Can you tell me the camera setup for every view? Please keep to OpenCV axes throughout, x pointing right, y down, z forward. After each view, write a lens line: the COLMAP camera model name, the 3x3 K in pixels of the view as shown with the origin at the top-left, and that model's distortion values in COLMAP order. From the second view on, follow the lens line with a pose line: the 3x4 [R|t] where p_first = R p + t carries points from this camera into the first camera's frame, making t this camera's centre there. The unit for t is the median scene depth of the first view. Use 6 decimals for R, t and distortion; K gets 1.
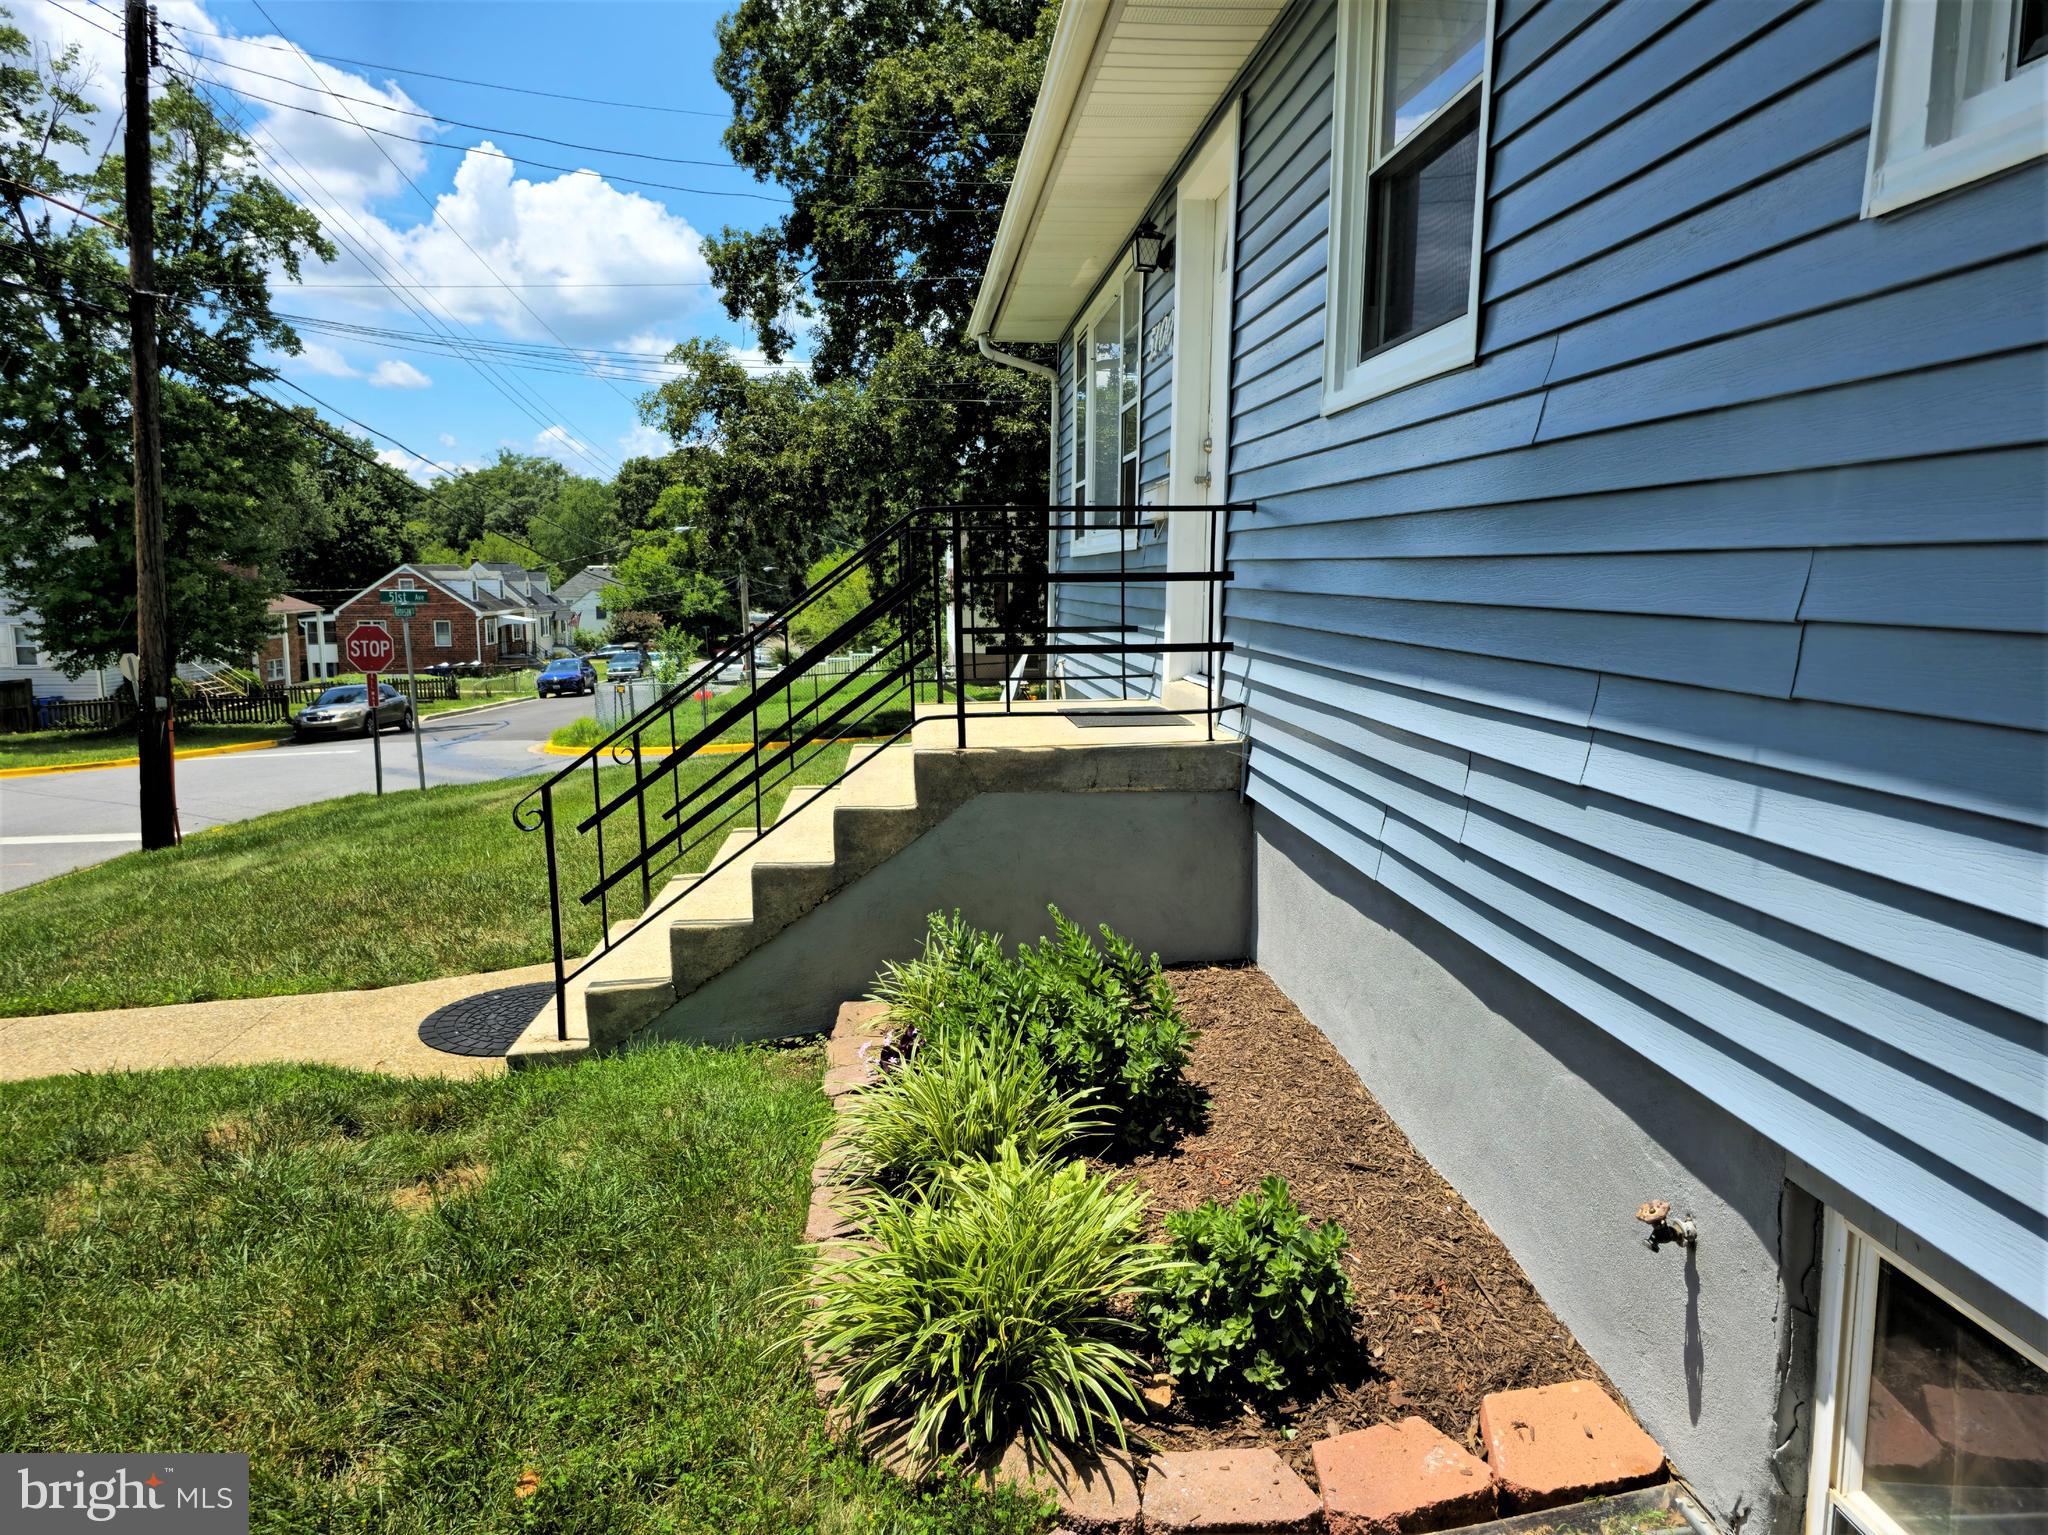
lens RADIAL K [[1368.5, 0, 1024.0], [0, 1368.5, 767.5], [0, 0, 1]] dist [0.038033, -0.003589]
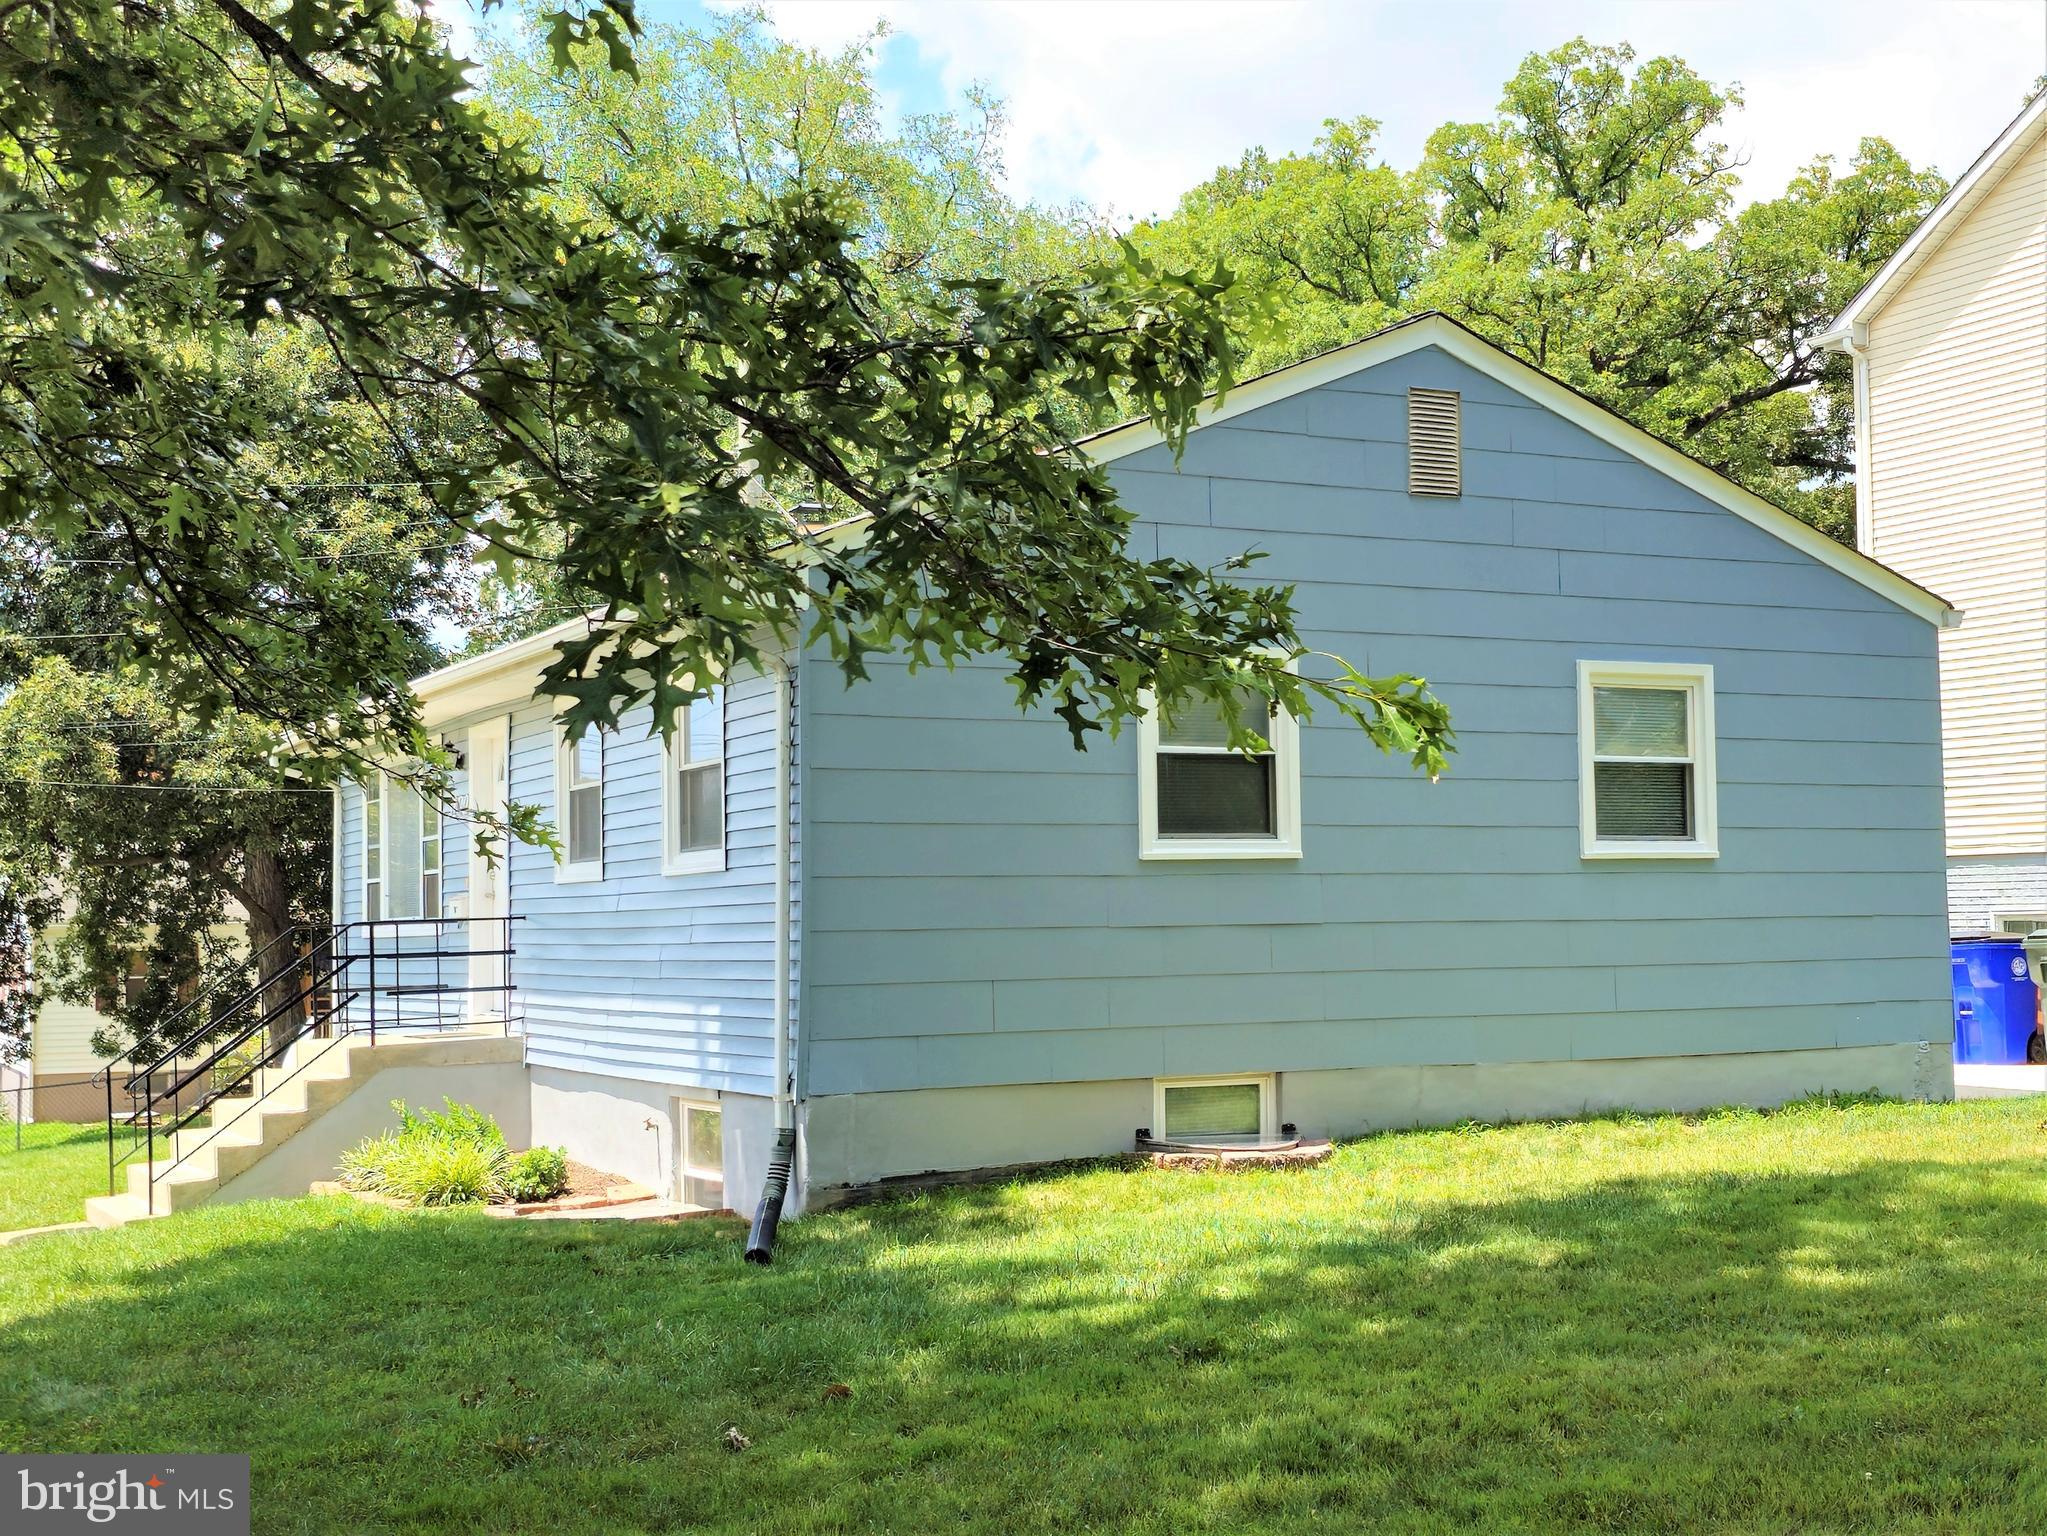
lens RADIAL K [[2479.5, 0, 1023.5], [0, 2479.5, 768.0], [0, 0, 1]] dist [0.243275, -0.004083]
pose [[0.929911, -0.002986, 0.367771, -0.506966], [0.077461, 0.979127, -0.187911, 0.345539], [-0.359534, 0.203229, 0.910732, -2.674113]]
